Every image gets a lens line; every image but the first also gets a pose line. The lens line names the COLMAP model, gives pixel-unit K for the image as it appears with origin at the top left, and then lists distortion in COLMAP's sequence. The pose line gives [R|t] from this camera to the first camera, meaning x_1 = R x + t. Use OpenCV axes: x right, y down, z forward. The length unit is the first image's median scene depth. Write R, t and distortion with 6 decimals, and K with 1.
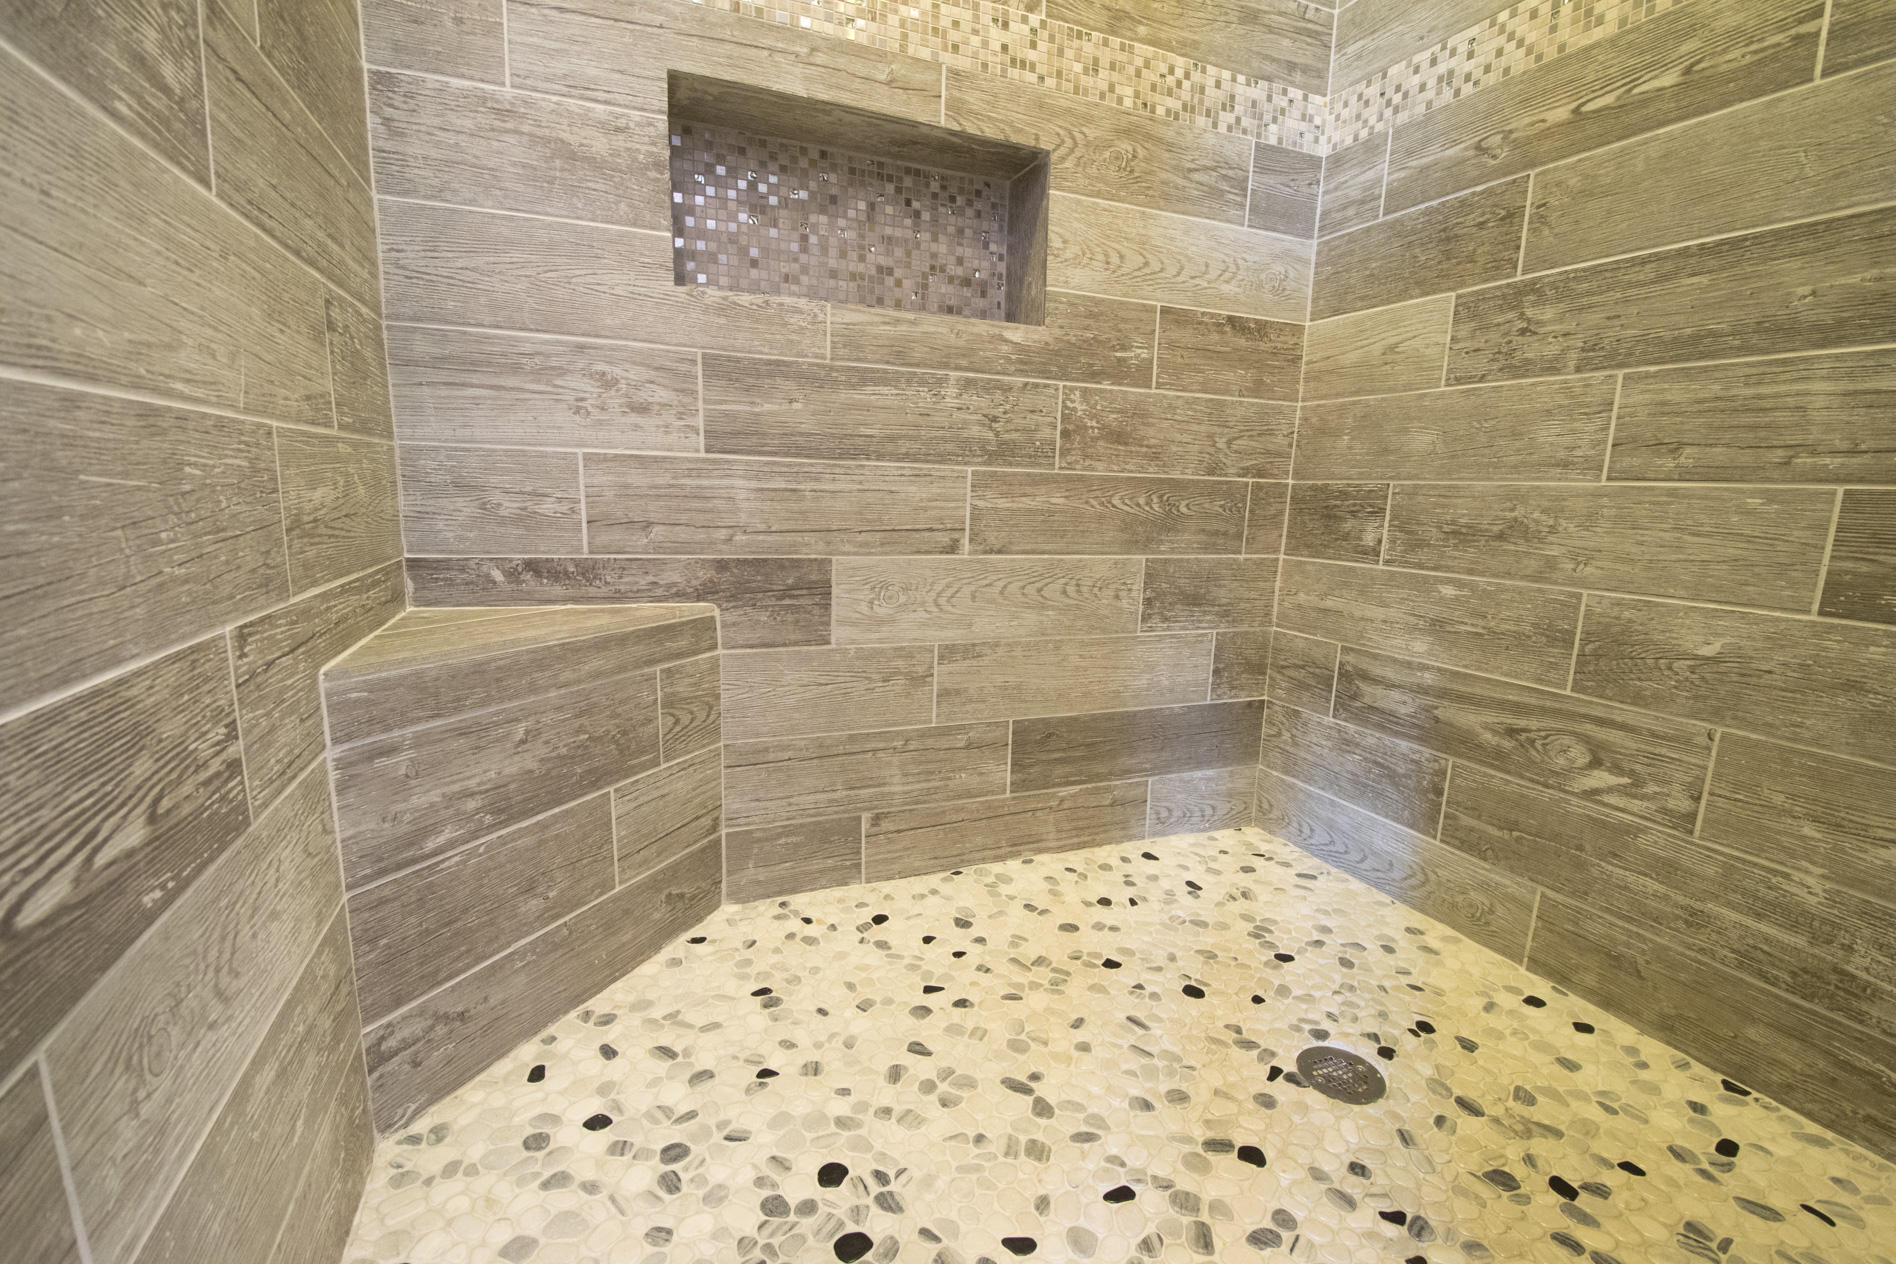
lens RADIAL K [[830.4, 0, 949.7], [0, 830.4, 640.5], [0, 0, 1]] dist [0.003773, -0.014475]
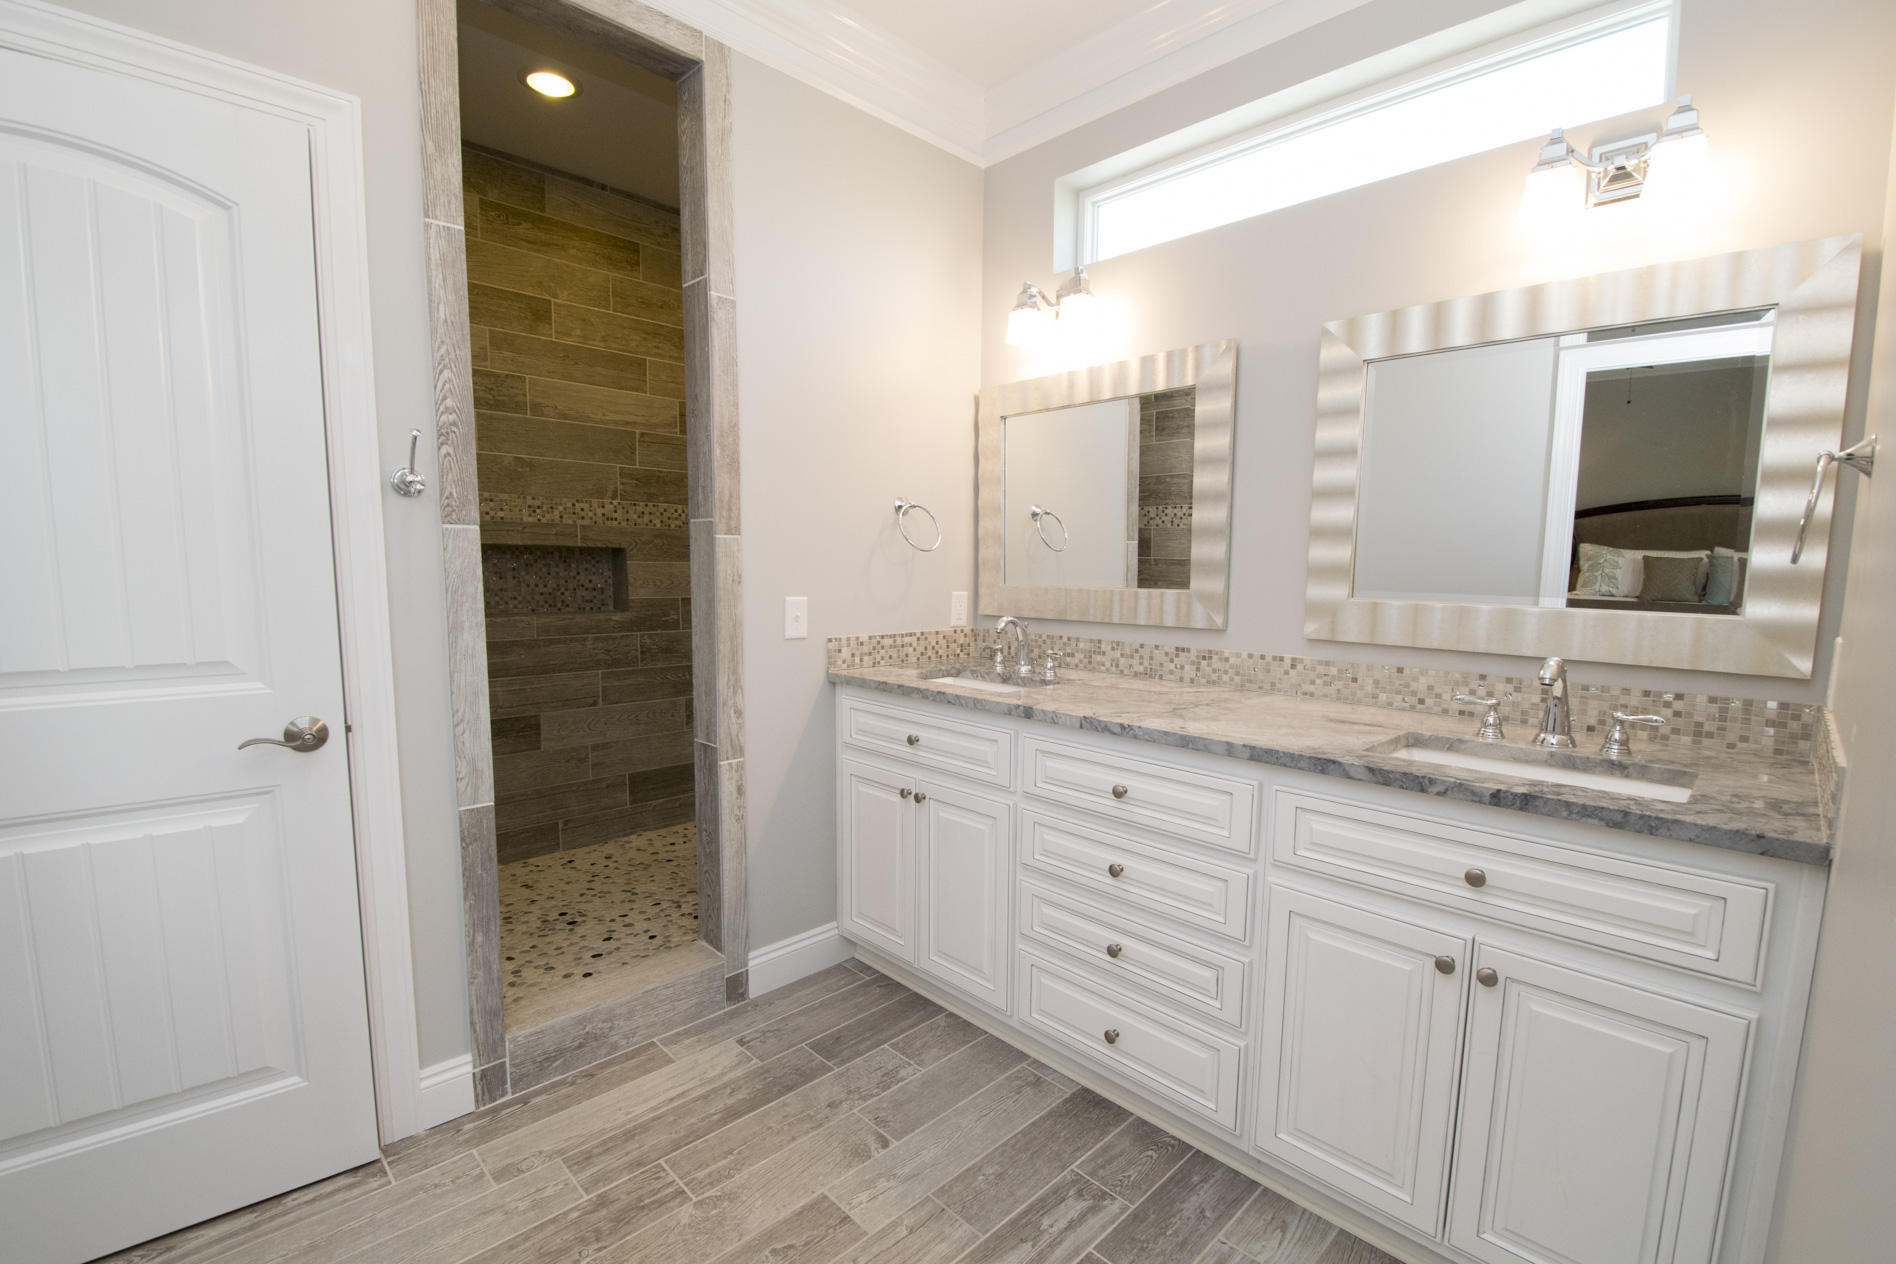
lens RADIAL K [[830.4, 0, 966.1], [0, 830.4, 655.2], [0, 0, 1]] dist [0.003773, -0.014475]
pose [[0.918241, -0.058158, 0.391729, 0.058697], [0.078483, 0.996263, -0.036062, -0.081916], [-0.388168, 0.063858, 0.919374, -1.660205]]
